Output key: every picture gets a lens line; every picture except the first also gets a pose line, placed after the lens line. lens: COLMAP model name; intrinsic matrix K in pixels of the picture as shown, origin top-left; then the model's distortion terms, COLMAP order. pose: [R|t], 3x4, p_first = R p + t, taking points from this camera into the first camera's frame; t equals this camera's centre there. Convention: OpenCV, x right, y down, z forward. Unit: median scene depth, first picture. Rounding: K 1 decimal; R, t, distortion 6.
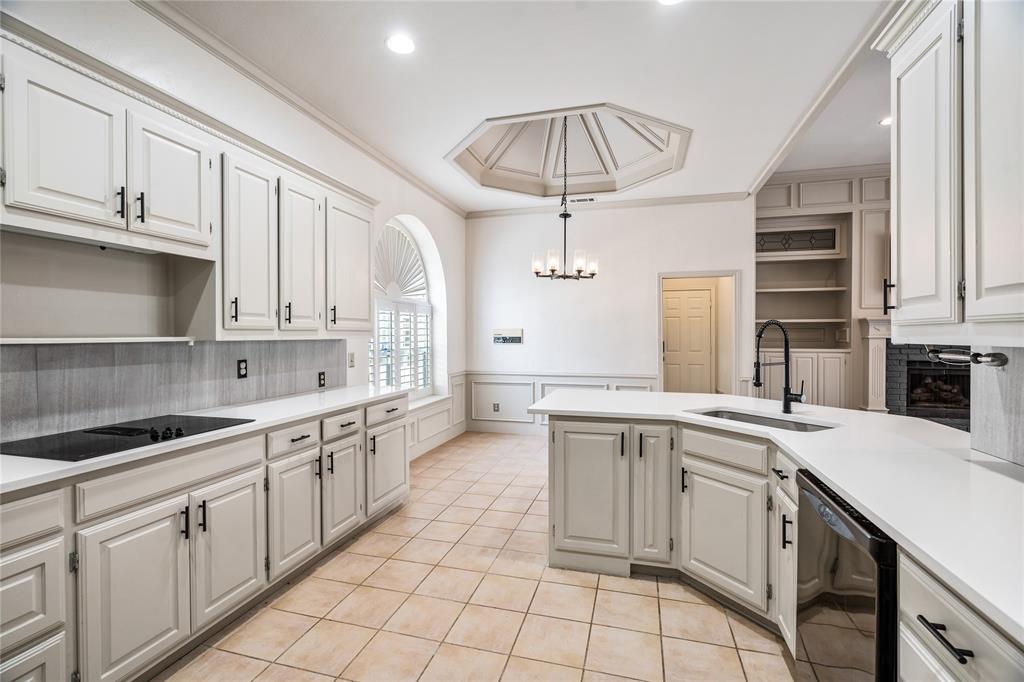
lens RADIAL K [[466.7, 0, 512.7], [0, 466.7, 337.6], [0, 0, 1]] dist [-0.004252, 0.002504]
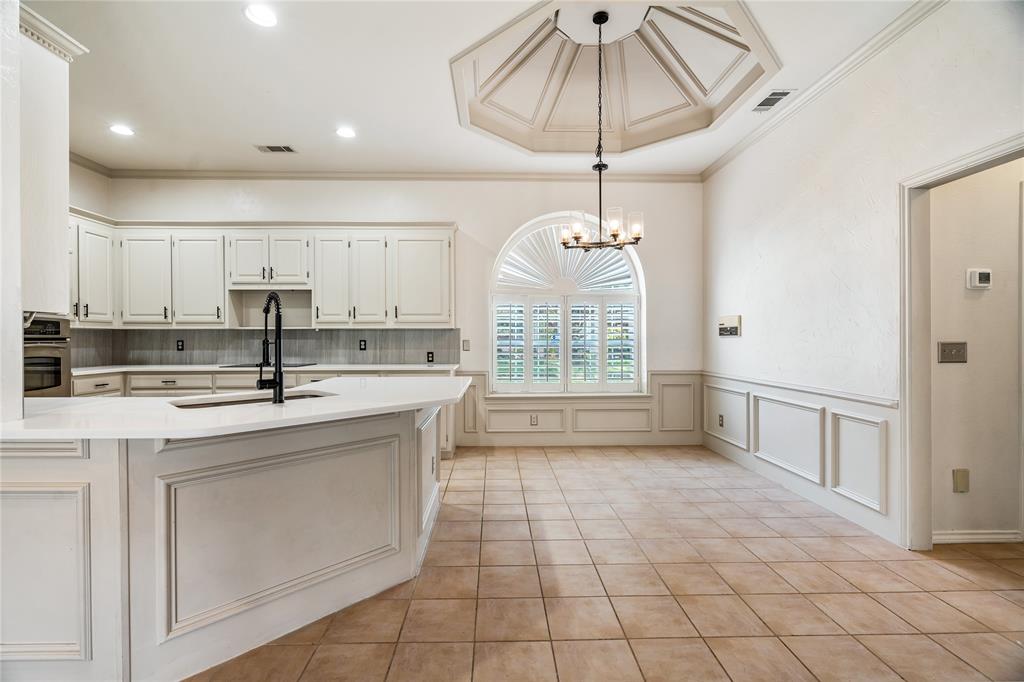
lens RADIAL K [[466.7, 0, 506.0], [0, 466.7, 340.3], [0, 0, 1]] dist [-0.004252, 0.002504]
pose [[0.295780, 0.005531, -0.955240, 1.149680], [-0.003936, 0.999982, 0.004571, 0.033768], [0.955248, 0.002408, 0.295796, 0.878541]]
